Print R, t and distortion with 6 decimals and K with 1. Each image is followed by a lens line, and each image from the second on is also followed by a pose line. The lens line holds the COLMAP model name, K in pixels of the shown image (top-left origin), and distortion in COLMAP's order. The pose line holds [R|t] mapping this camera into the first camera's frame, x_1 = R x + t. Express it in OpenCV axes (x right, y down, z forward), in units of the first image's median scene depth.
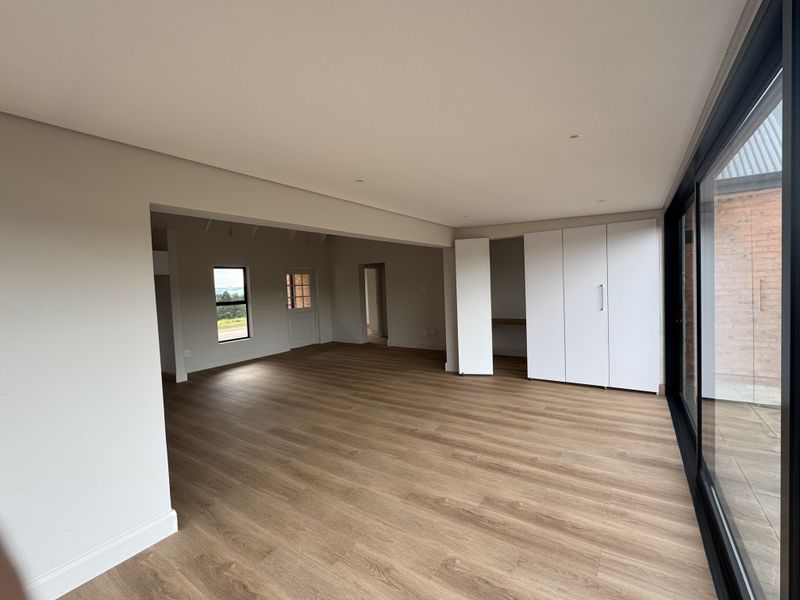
lens RADIAL K [[349.8, 0, 402.7], [0, 349.8, 298.6], [0, 0, 1]] dist [-0.004115, 0.000311]
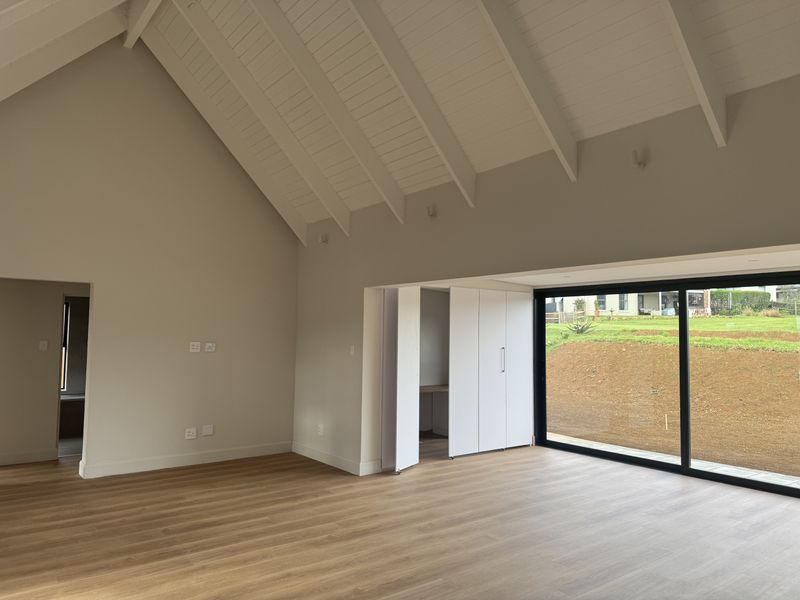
lens RADIAL K [[564.5, 0, 398.2], [0, 564.5, 299.8], [0, 0, 1]] dist [0.008444, -0.000218]
pose [[0.318107, 0.097630, 0.943014, -1.135356], [0.014932, 0.994044, -0.107950, -0.004907], [-0.947937, 0.048421, 0.314755, 0.767080]]
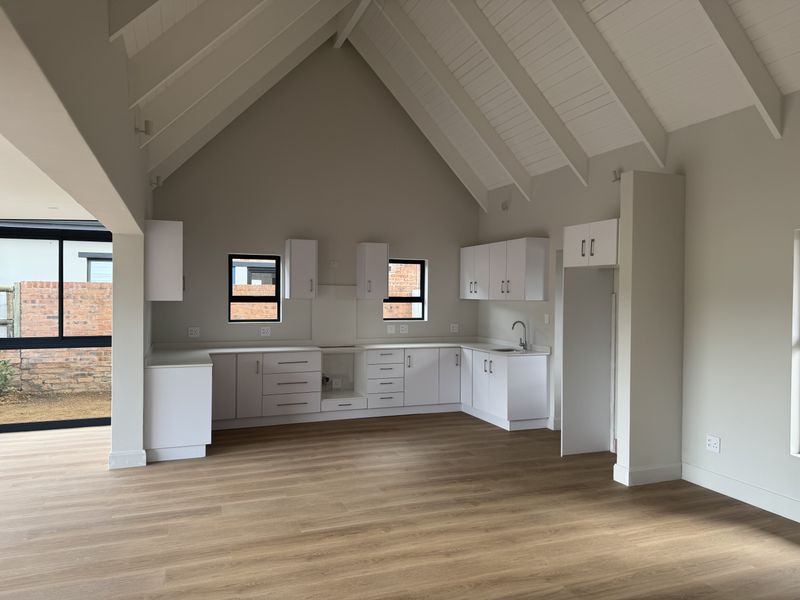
lens RADIAL K [[564.5, 0, 402.3], [0, 564.5, 299.3], [0, 0, 1]] dist [0.008444, -0.000218]
pose [[-0.573266, 0.038817, -0.818449, 0.245514], [-0.022191, 0.997775, 0.062865, -0.088795], [0.819069, 0.054200, -0.571129, 1.546043]]
